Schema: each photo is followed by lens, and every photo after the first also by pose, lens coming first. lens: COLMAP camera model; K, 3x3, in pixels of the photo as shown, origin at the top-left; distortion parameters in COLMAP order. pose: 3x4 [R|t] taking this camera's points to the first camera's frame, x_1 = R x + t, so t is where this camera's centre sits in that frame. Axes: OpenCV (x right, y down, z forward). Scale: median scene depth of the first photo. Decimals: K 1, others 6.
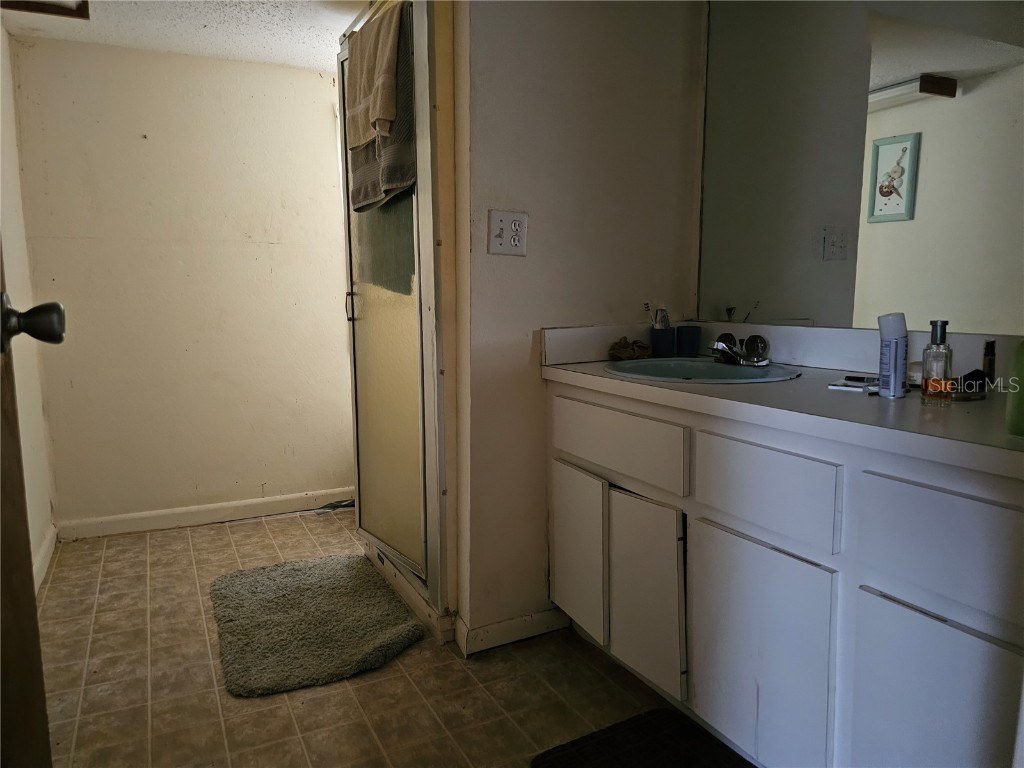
lens RADIAL K [[700.3, 0, 511.6], [0, 700.3, 381.9], [0, 0, 1]] dist [0.040681, -0.040044]
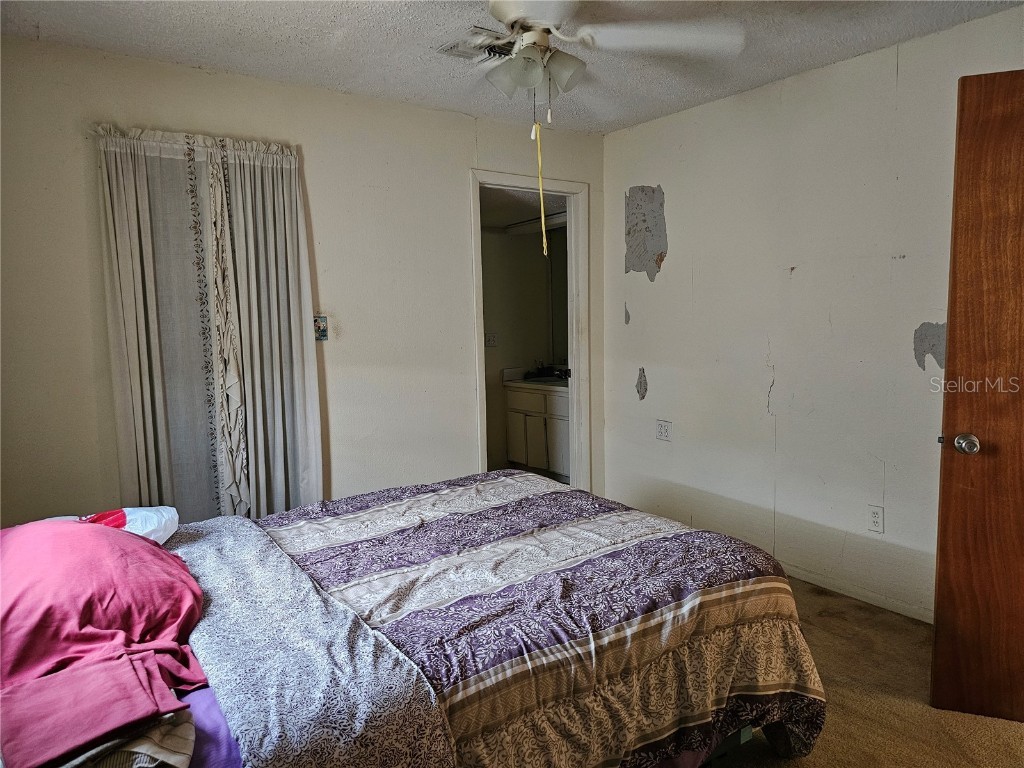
lens RADIAL K [[700.3, 0, 510.8], [0, 700.3, 382.4], [0, 0, 1]] dist [0.040681, -0.040044]
pose [[0.991725, -0.033306, 0.123986, -0.307333], [0.037617, 0.998760, -0.032595, 0.085930], [-0.122747, 0.036990, 0.991748, -2.088963]]
